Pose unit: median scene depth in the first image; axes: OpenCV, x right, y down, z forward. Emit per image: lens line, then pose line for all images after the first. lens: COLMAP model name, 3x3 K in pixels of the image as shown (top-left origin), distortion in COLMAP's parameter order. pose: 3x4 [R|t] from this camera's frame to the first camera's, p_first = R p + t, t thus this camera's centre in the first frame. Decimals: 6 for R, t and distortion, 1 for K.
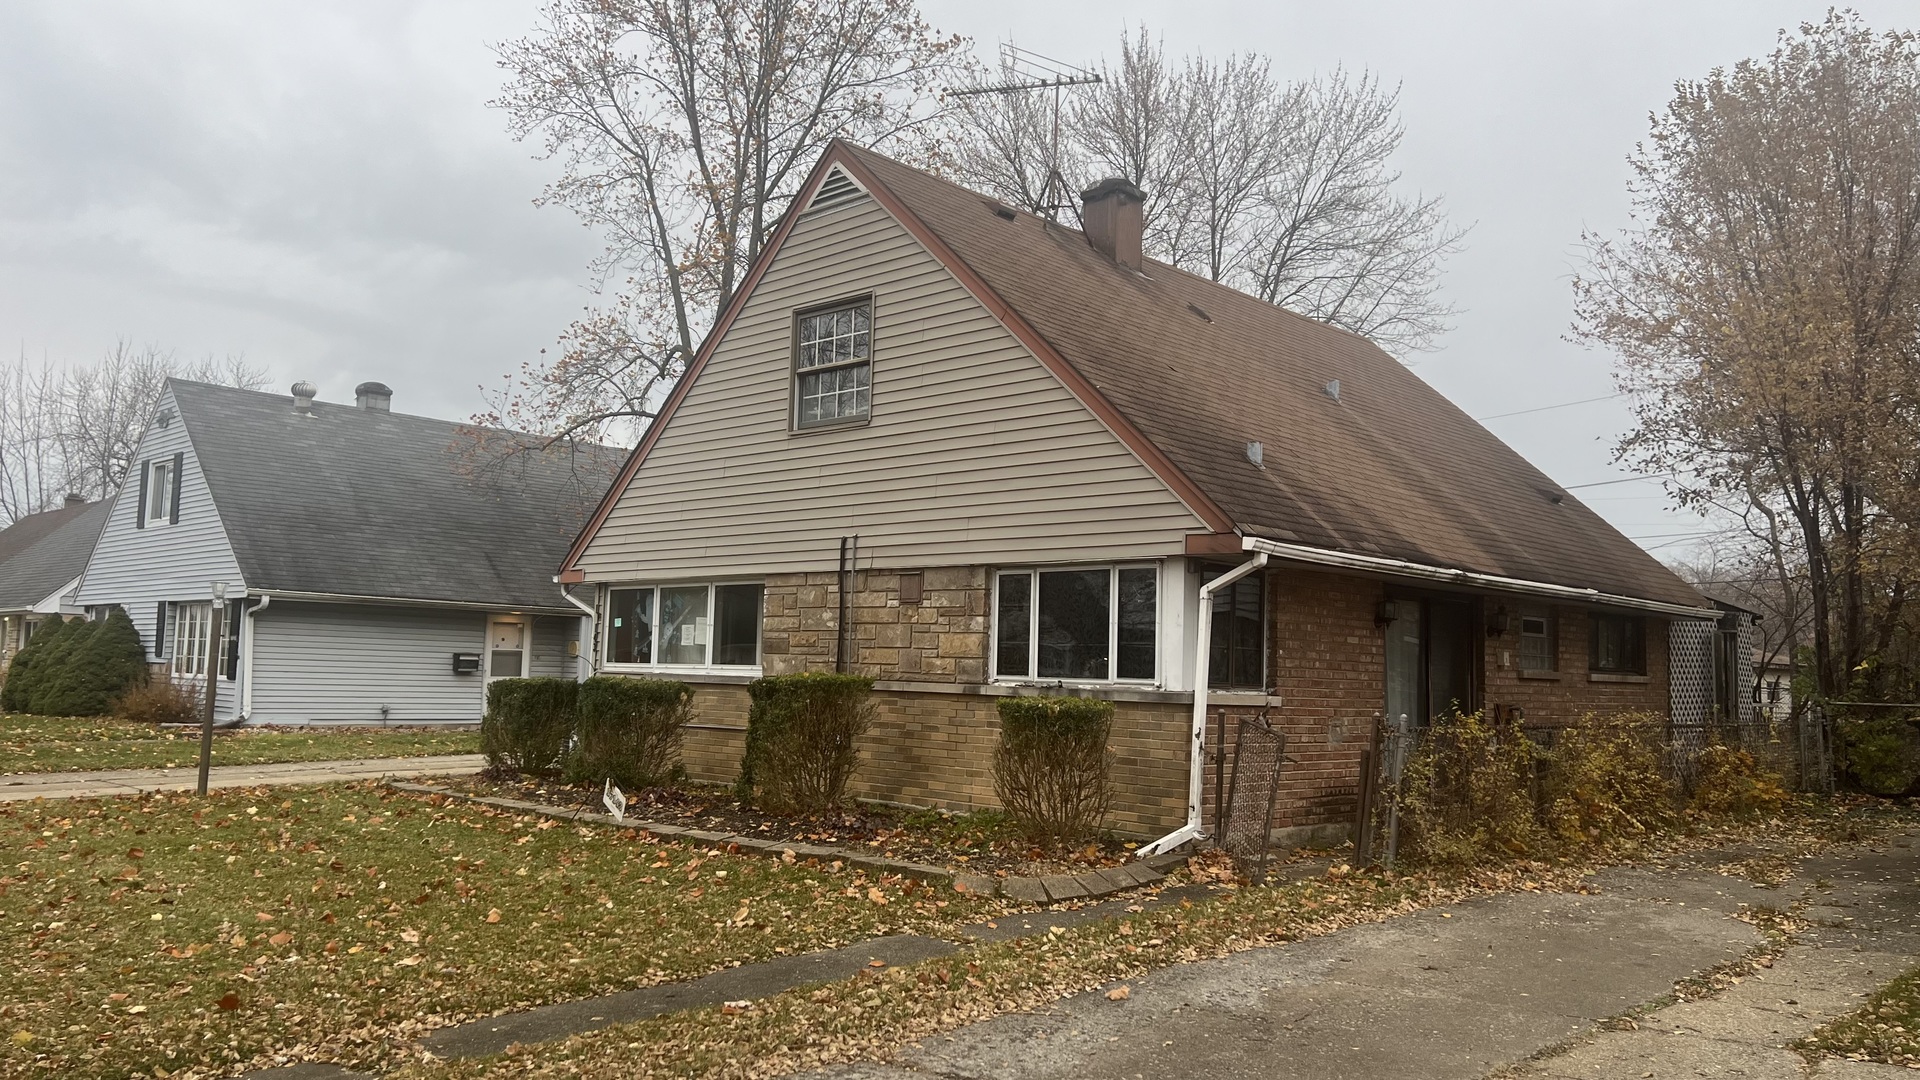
lens RADIAL K [[1437.9, 0, 960.0], [0, 1437.9, 540.0], [0, 0, 1]] dist [0.098745, -0.000591]
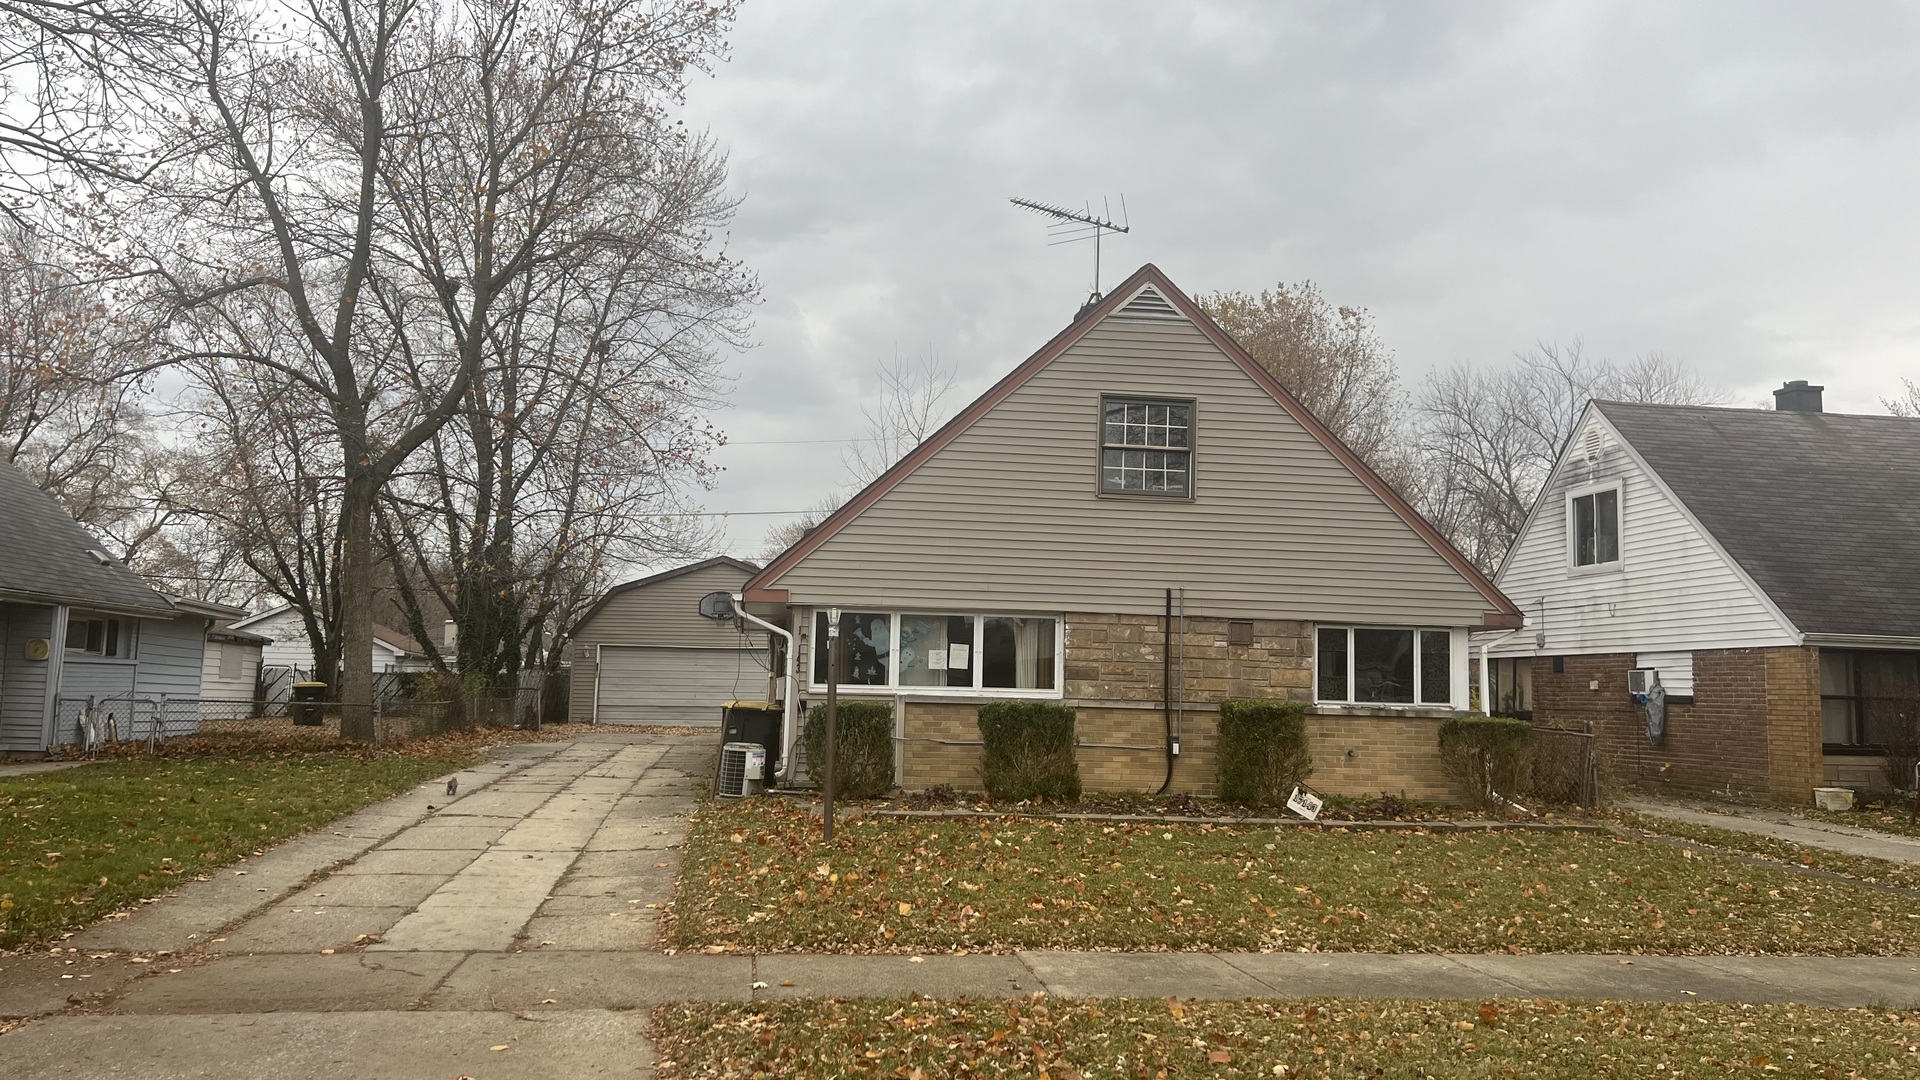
lens RADIAL K [[1437.9, 0, 960.0], [0, 1437.9, 540.0], [0, 0, 1]] dist [0.098745, -0.000591]
pose [[0.609478, 0.068233, 0.789861, -1.203105], [-0.081328, 0.996415, -0.023322, -0.000119], [-0.788620, -0.050023, 0.612842, 0.378270]]
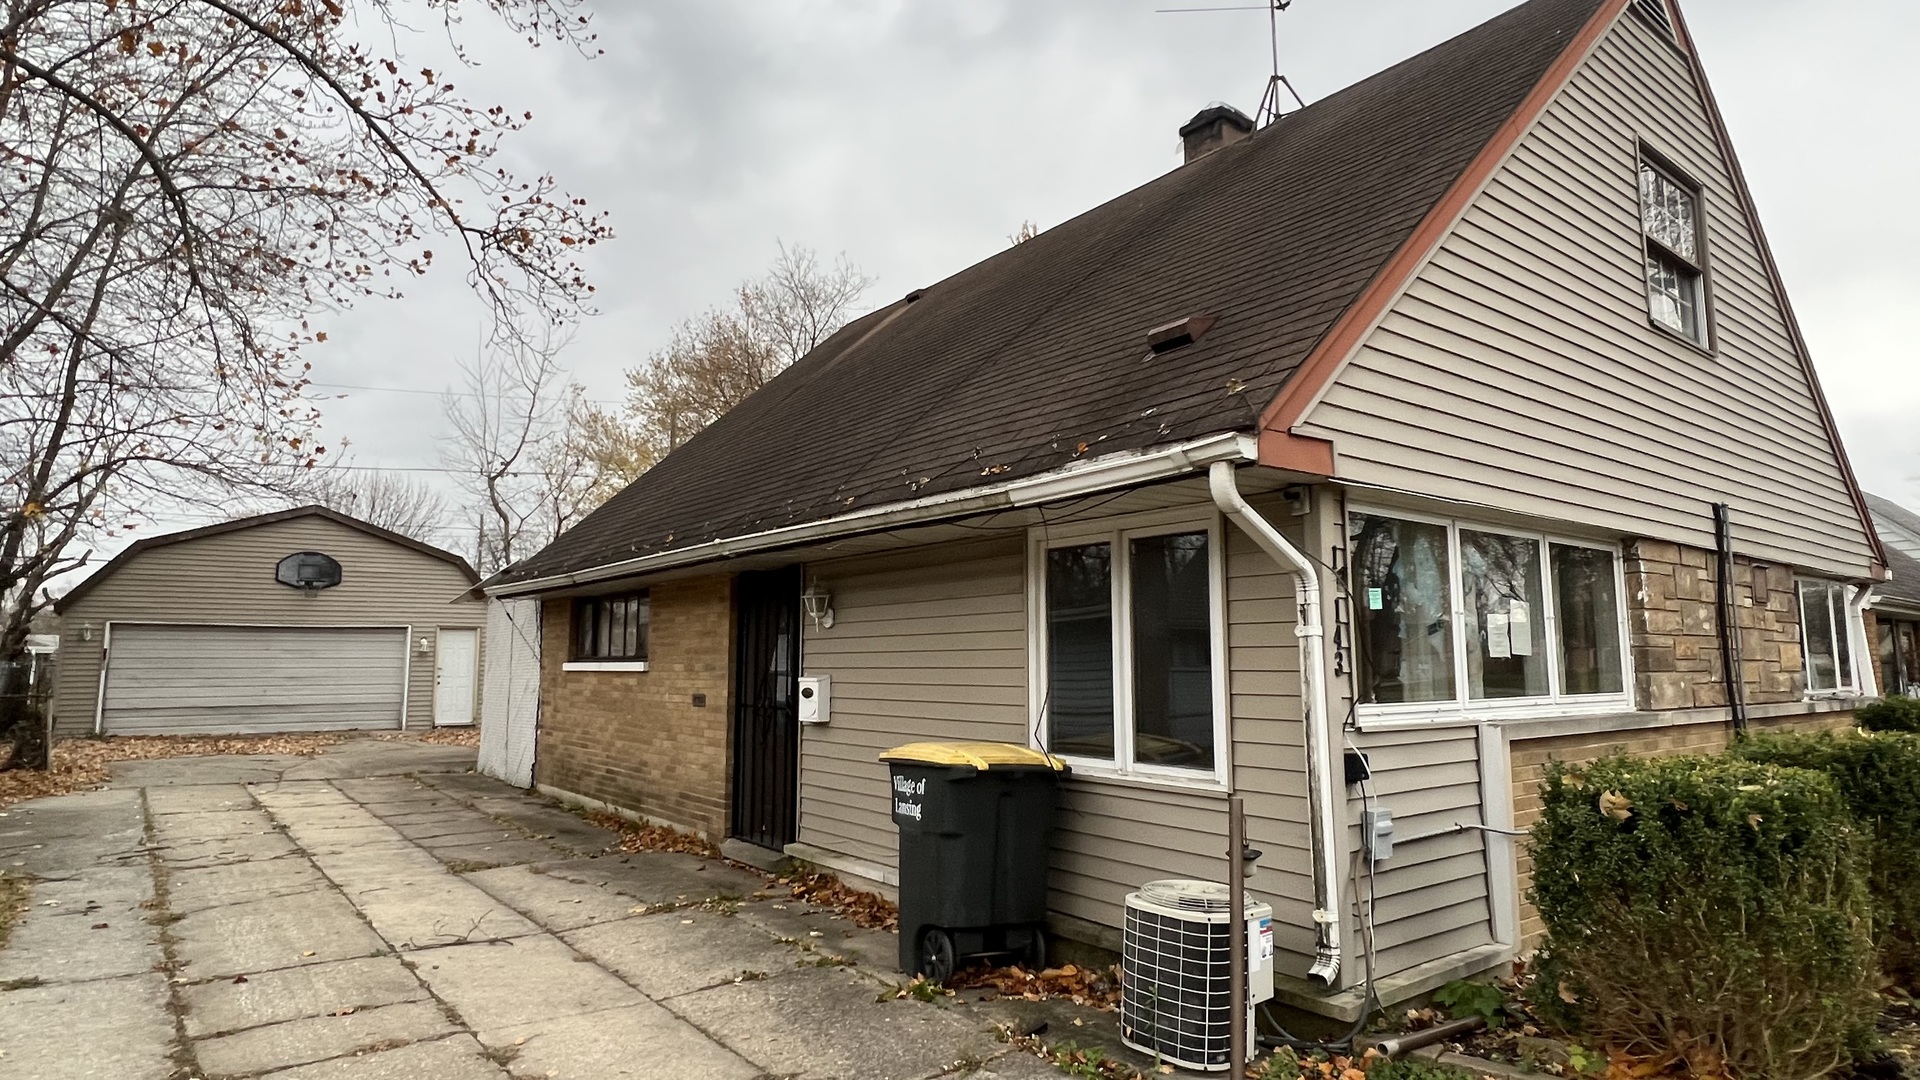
lens RADIAL K [[1056.0, 0, 958.8], [0, 1056.0, 515.2], [0, 0, 1]] dist [-0.002820, -0.001427]
pose [[0.145039, 0.110533, 0.983233, -0.649425], [-0.088962, 0.991172, -0.098303, 0.088406], [-0.985419, -0.073212, 0.153591, 1.300992]]
